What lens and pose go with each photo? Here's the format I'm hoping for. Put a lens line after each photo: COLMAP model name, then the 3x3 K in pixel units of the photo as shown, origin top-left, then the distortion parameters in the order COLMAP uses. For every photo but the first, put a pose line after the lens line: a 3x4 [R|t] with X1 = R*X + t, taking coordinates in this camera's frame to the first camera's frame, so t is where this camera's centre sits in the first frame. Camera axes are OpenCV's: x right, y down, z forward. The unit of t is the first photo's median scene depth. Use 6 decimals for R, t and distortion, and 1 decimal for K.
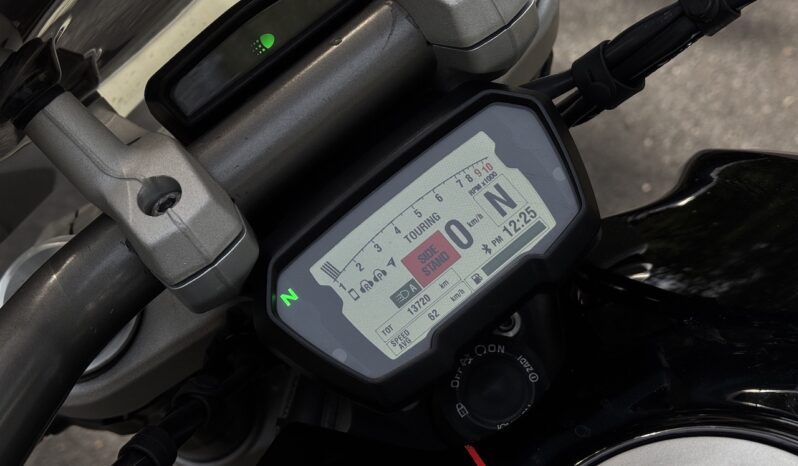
lens RADIAL K [[1091.2, 0, 399.0], [0, 1091.2, 233.0], [0, 0, 1]] dist [0.131564, 0.003729]
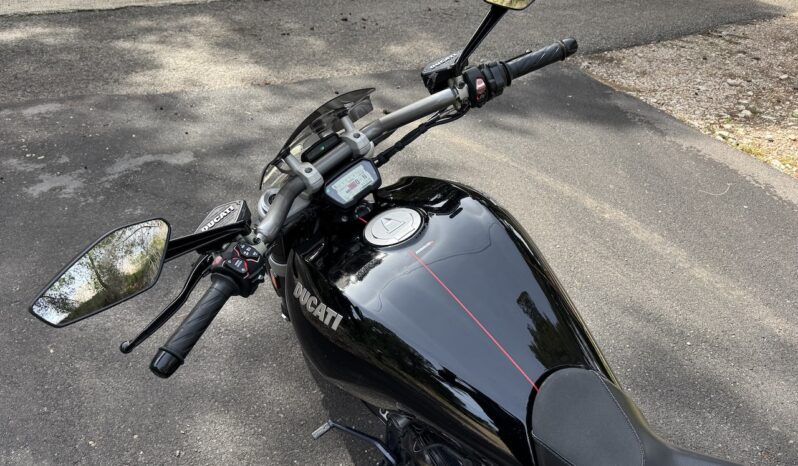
lens RADIAL K [[553.5, 0, 399.0], [0, 553.5, 233.0], [0, 0, 1]] dist [0.061250, -0.059589]
pose [[0.984608, 0.016165, 0.174028, -0.235415], [0.001494, 0.994899, -0.100868, 0.570024], [-0.174771, 0.099576, 0.979561, -1.886885]]
